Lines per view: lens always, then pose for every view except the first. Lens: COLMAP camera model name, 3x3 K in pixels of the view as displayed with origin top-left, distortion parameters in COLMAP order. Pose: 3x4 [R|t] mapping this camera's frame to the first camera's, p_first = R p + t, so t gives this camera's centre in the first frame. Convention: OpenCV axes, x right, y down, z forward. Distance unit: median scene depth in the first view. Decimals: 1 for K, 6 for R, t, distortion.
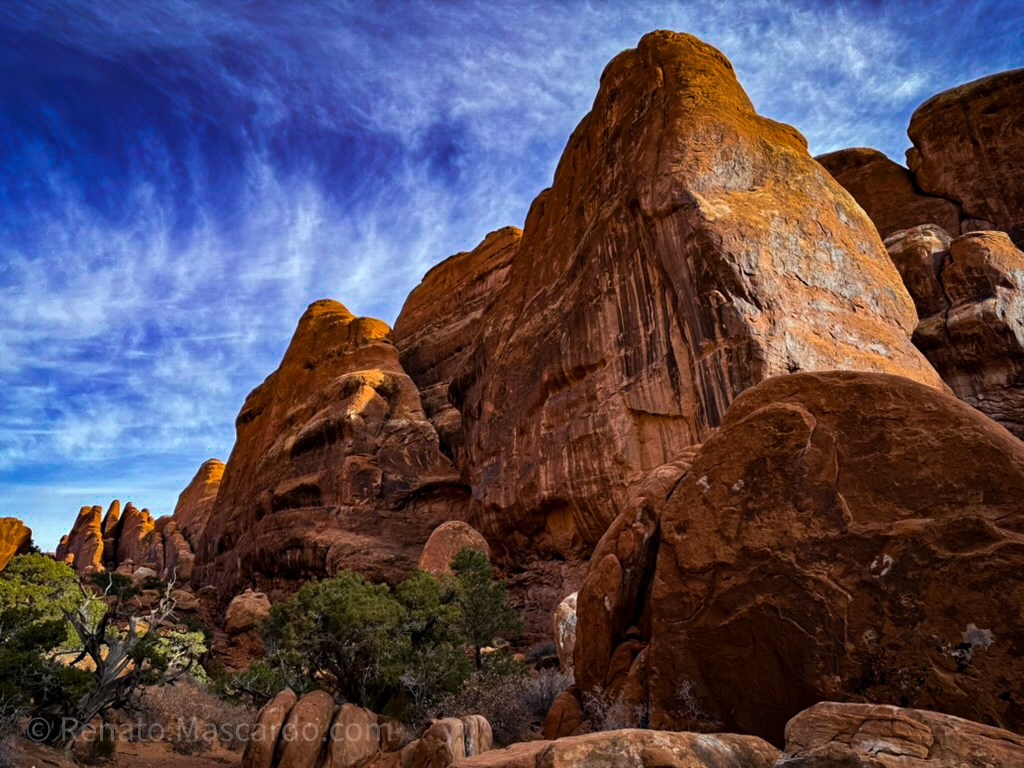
lens RADIAL K [[691.9, 0, 512.0], [0, 691.9, 384.0], [0, 0, 1]] dist [0.072769, 0.000029]
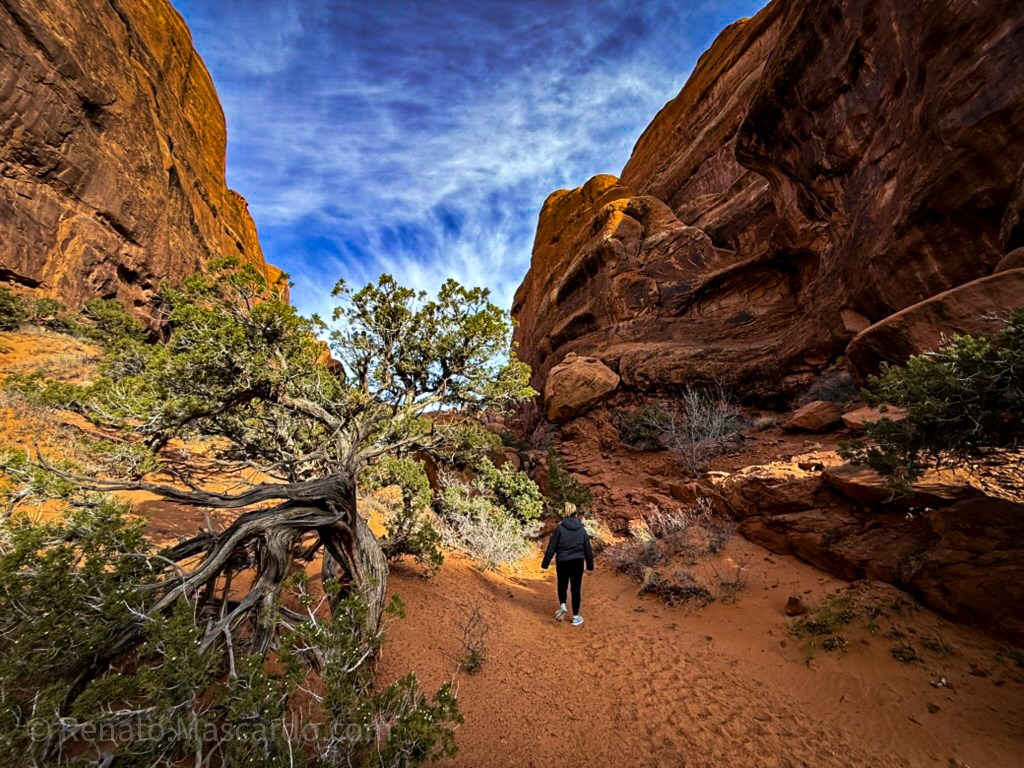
lens RADIAL K [[414.1, 0, 512.0], [0, 414.1, 384.0], [0, 0, 1]] dist [0.000193, 0.000105]
pose [[0.911603, -0.145879, -0.384318, -0.169999], [0.206534, 0.970882, 0.121372, 0.156167], [0.355421, -0.190018, 0.915188, 0.387901]]
